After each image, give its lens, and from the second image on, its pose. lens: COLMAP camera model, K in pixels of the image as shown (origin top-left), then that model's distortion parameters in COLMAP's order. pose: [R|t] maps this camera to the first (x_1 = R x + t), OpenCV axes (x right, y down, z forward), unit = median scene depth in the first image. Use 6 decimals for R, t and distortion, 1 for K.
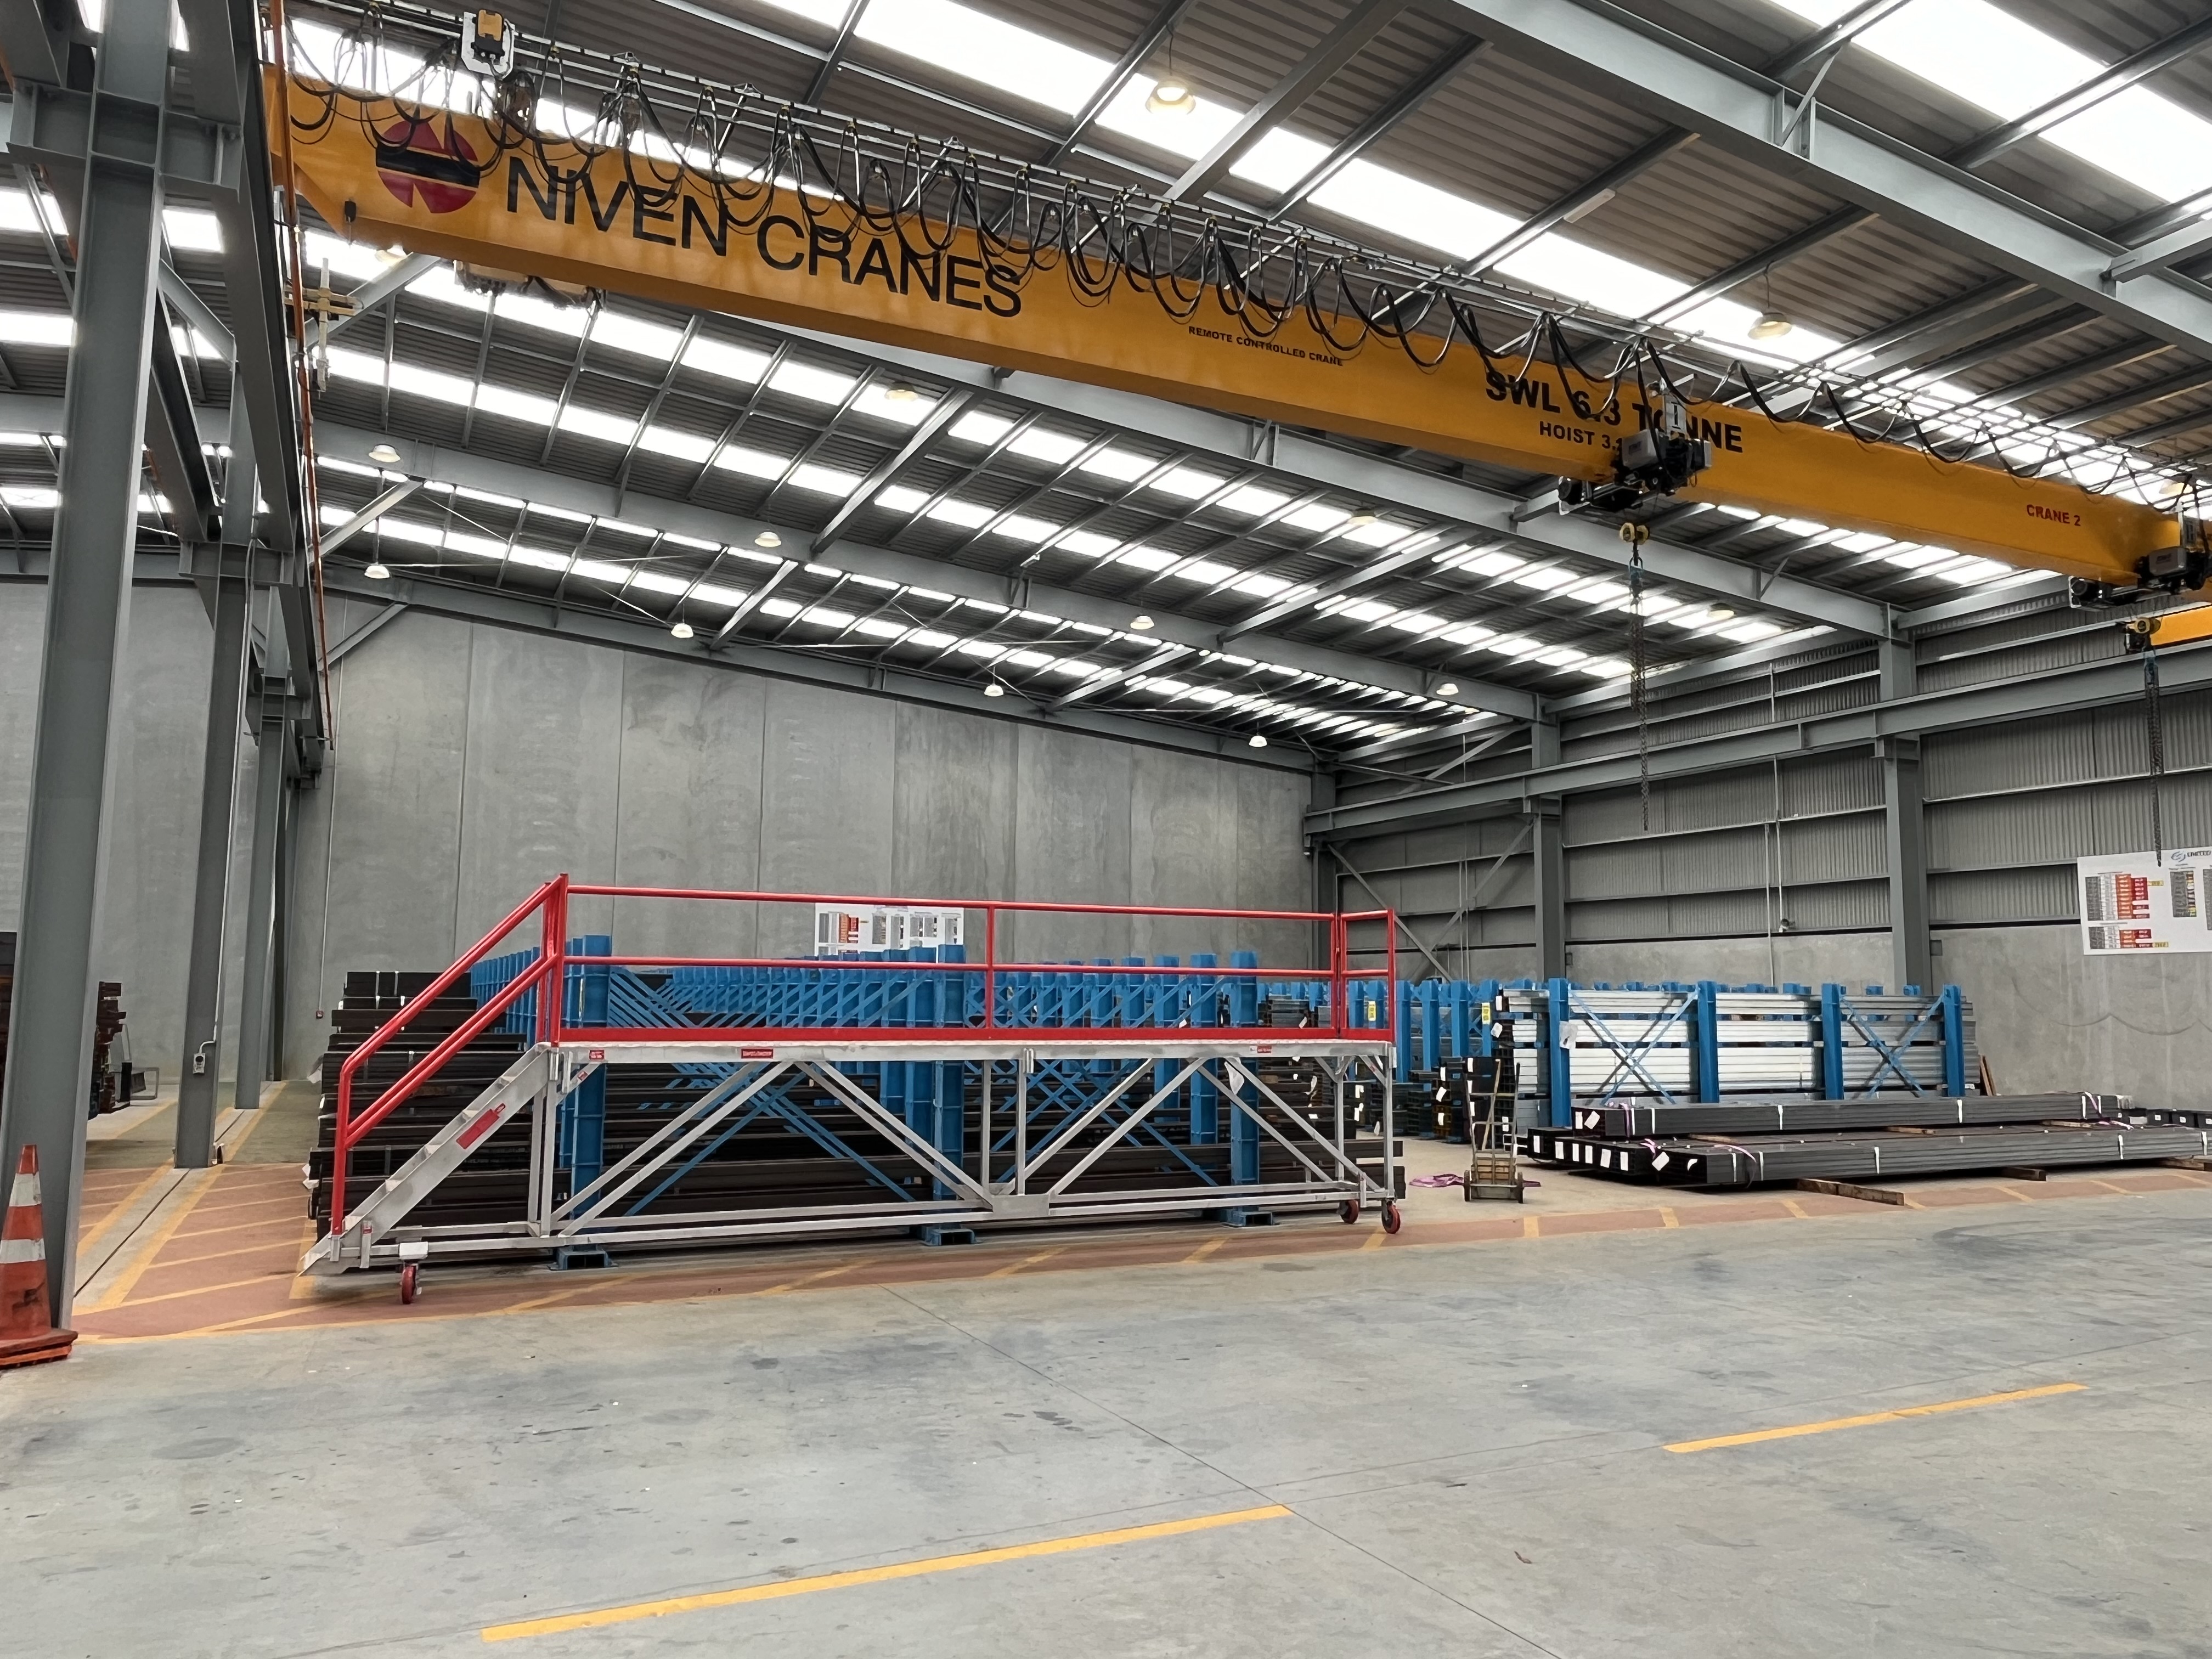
lens RADIAL K [[1551.6, 0, 1106.0], [0, 1551.6, 829.5], [0, 0, 1]] dist [0.007288, 0.000797]
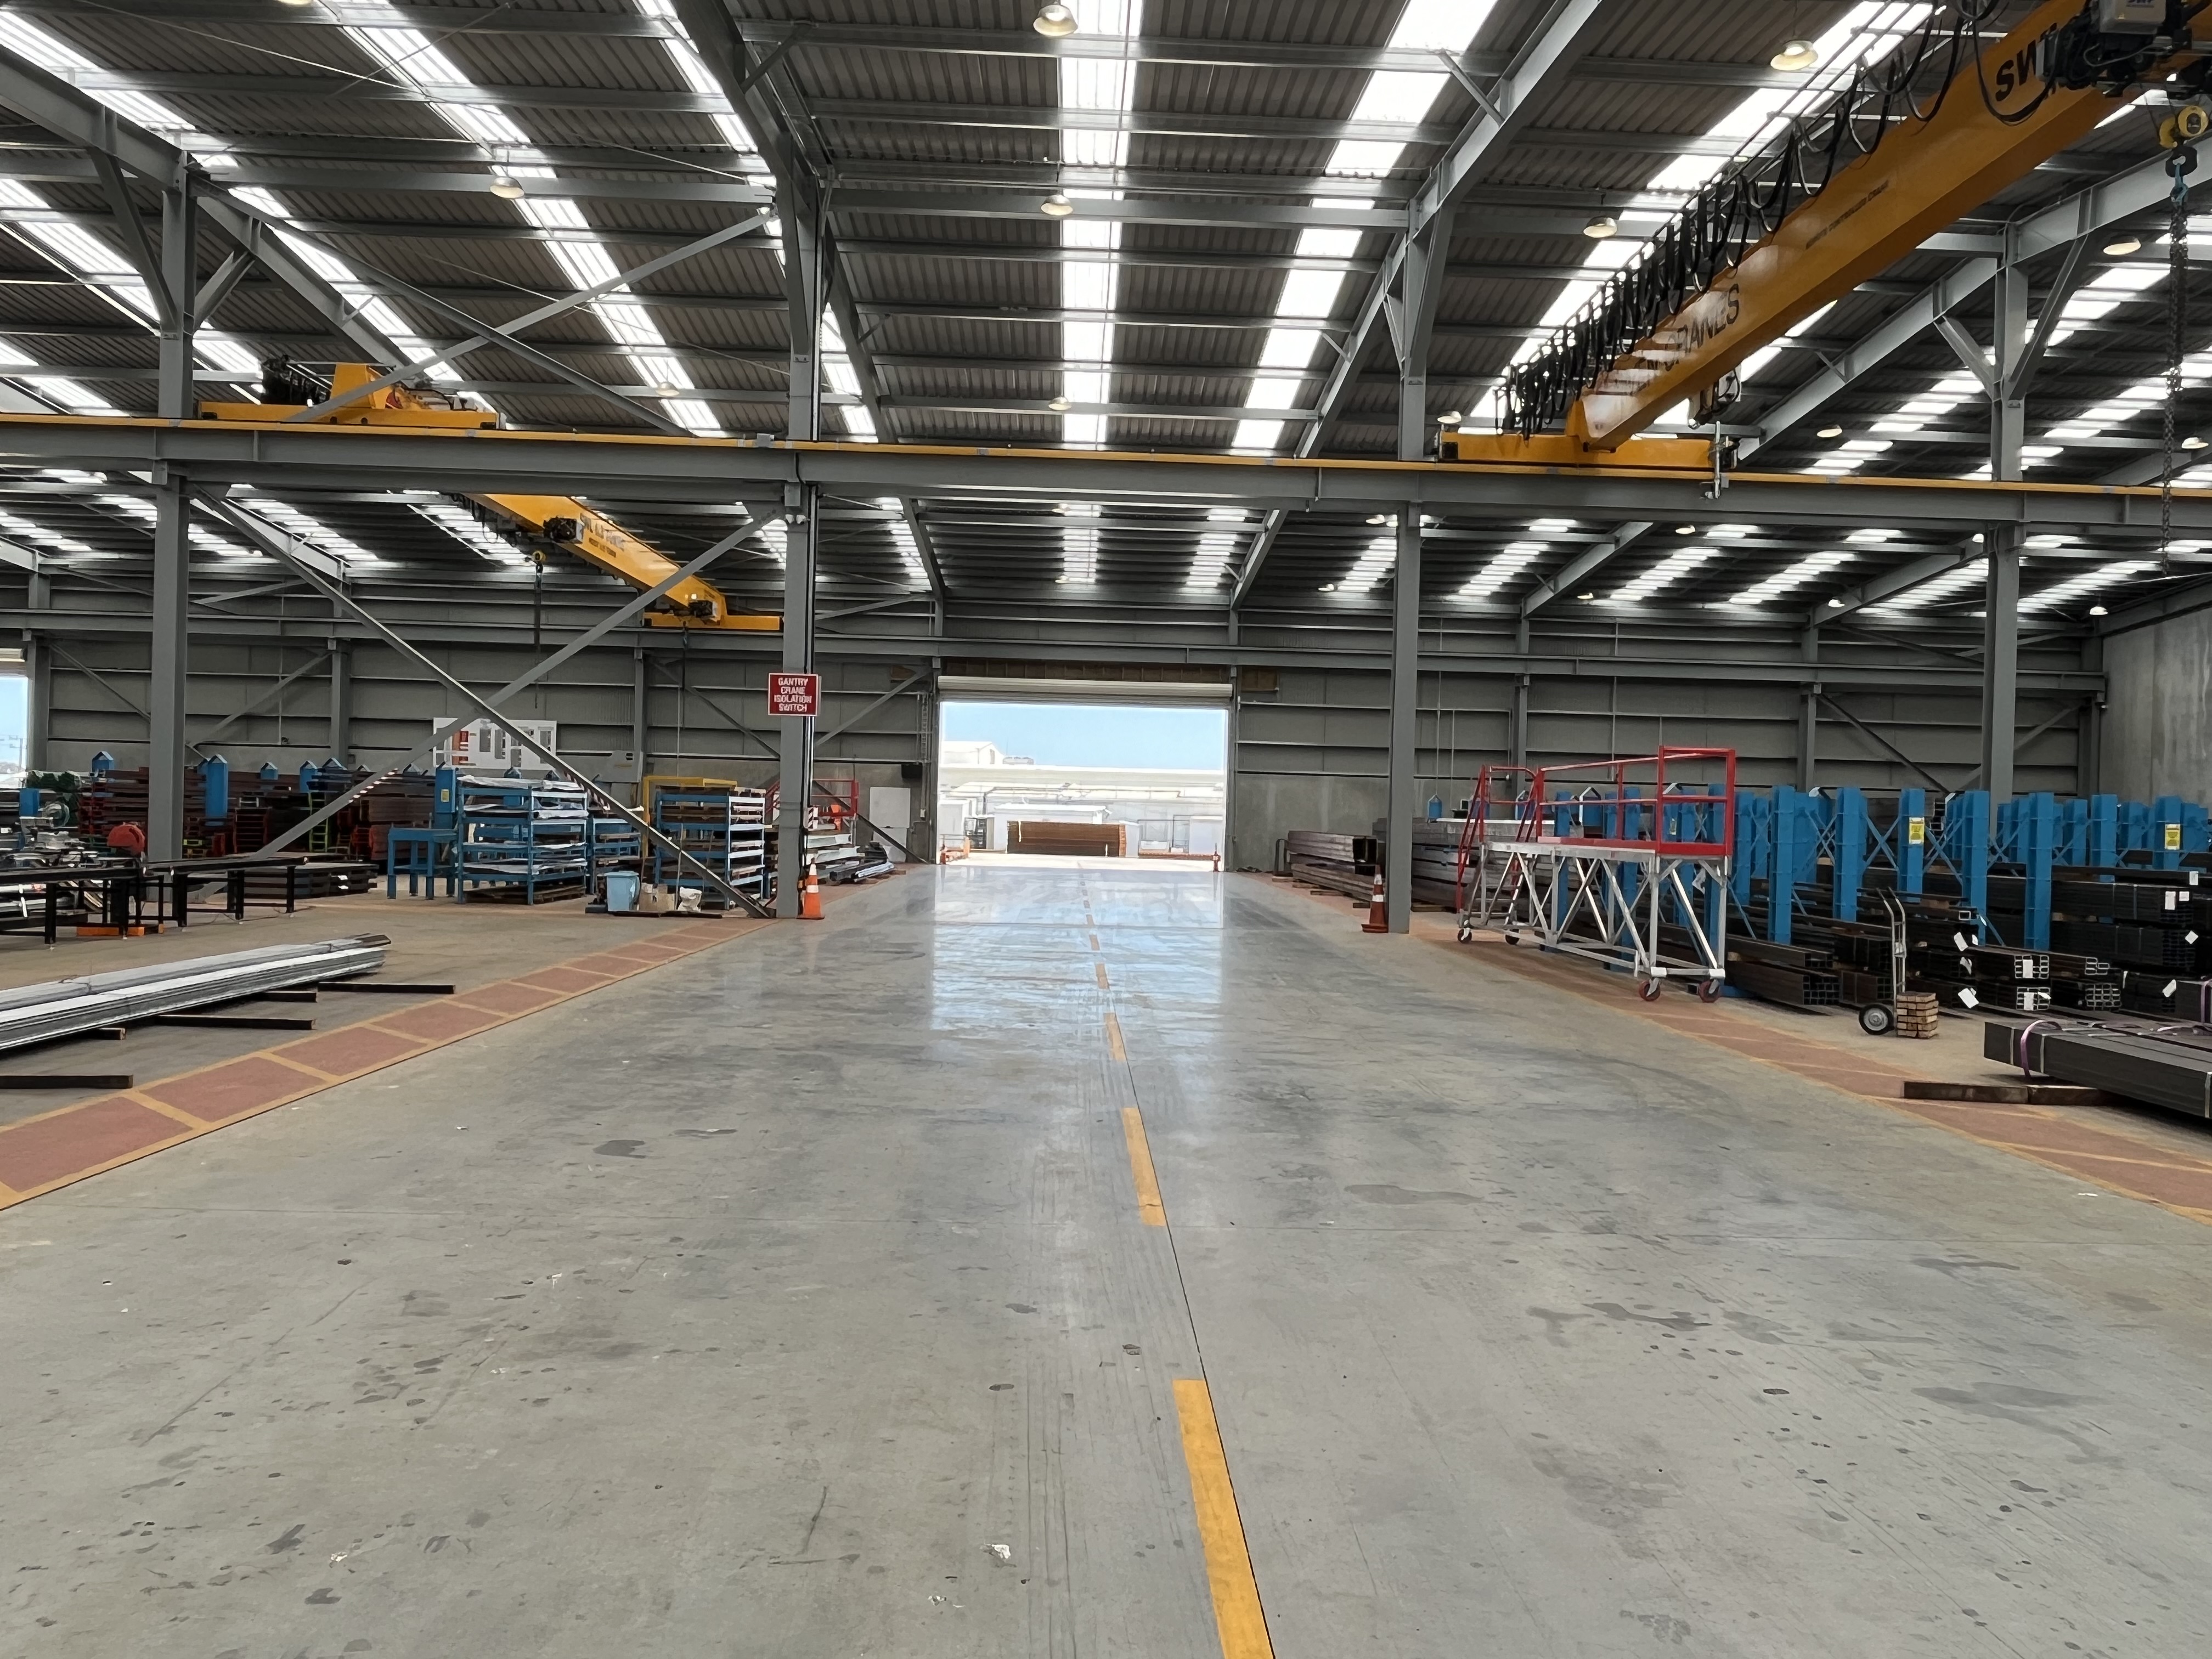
lens RADIAL K [[1586.9, 0, 1112.9], [0, 1586.9, 866.1], [0, 0, 1]] dist [-0.003279, -0.004798]
pose [[-0.416886, 0.009438, -0.908910, 0.499660], [0.072427, 0.997112, -0.022865, 0.046814], [0.906069, -0.075362, -0.416365, 0.366476]]
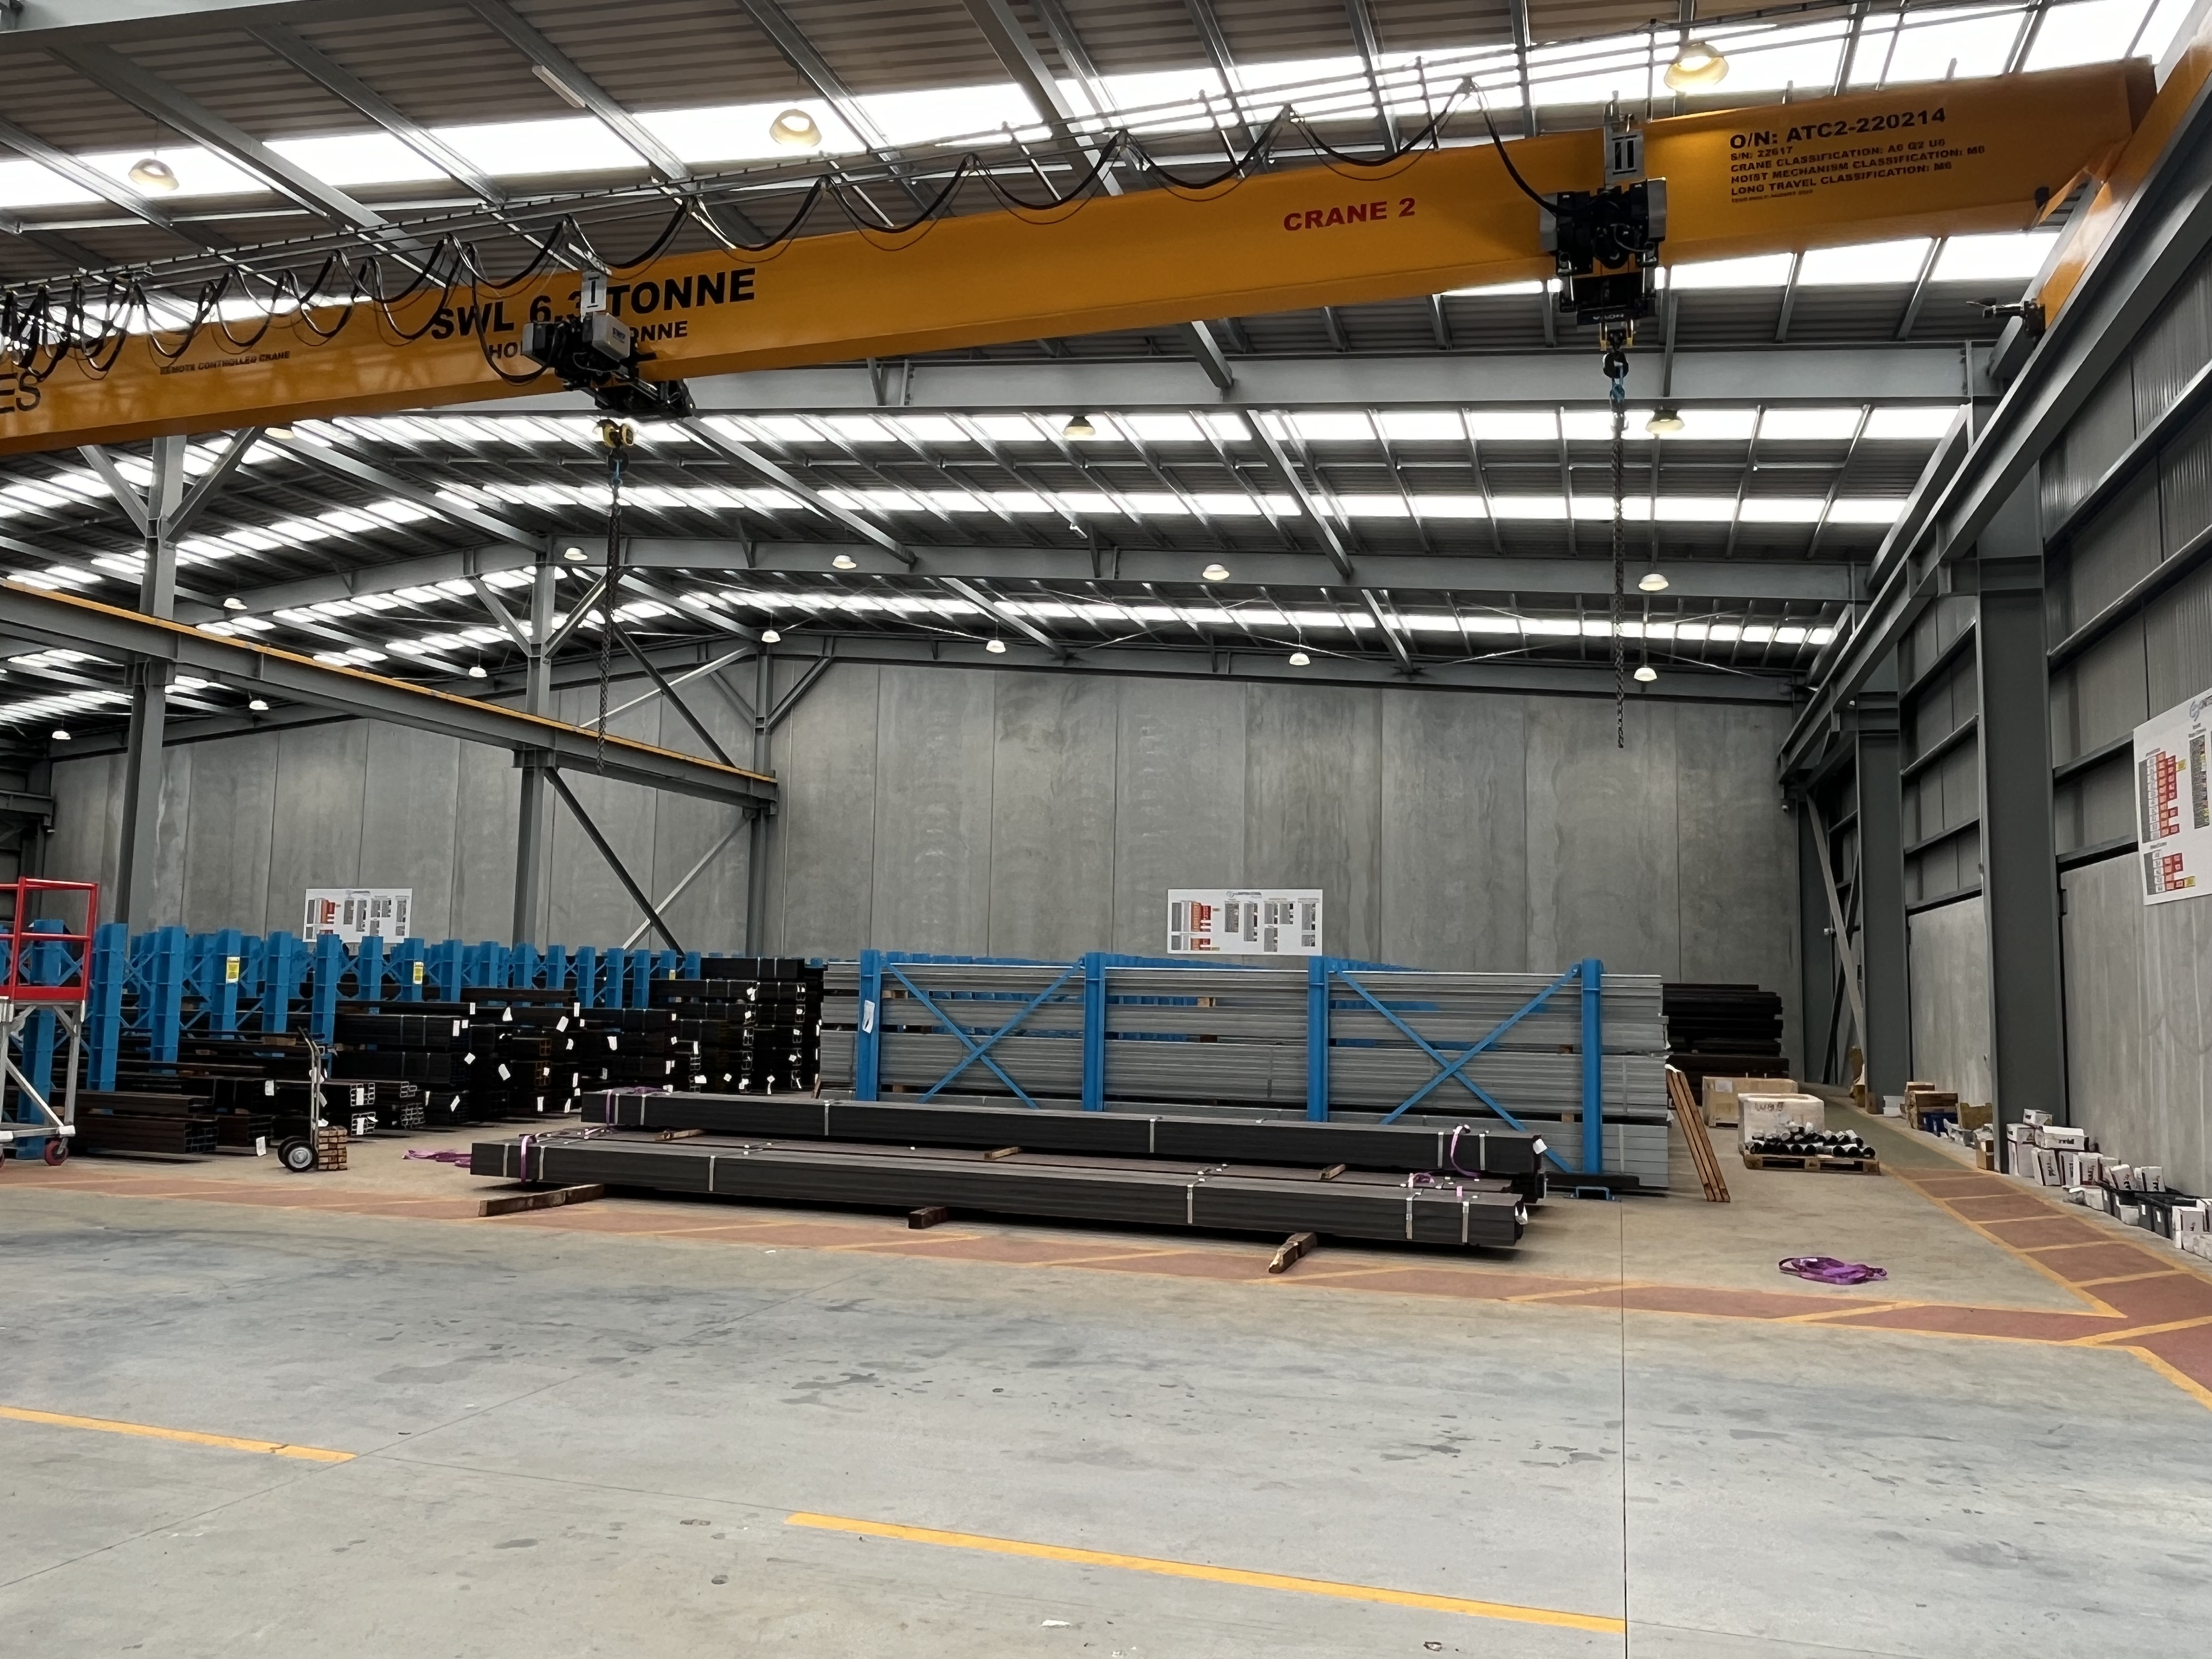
lens RADIAL K [[1581.2, 0, 1159.0], [0, 1581.2, 878.0], [0, 0, 1]] dist [0.004004, -0.001931]
pose [[0.731707, -0.041312, -0.680366, 0.501685], [0.062031, 0.998056, 0.006110, 0.030513], [0.678791, -0.046674, 0.732847, 0.235497]]
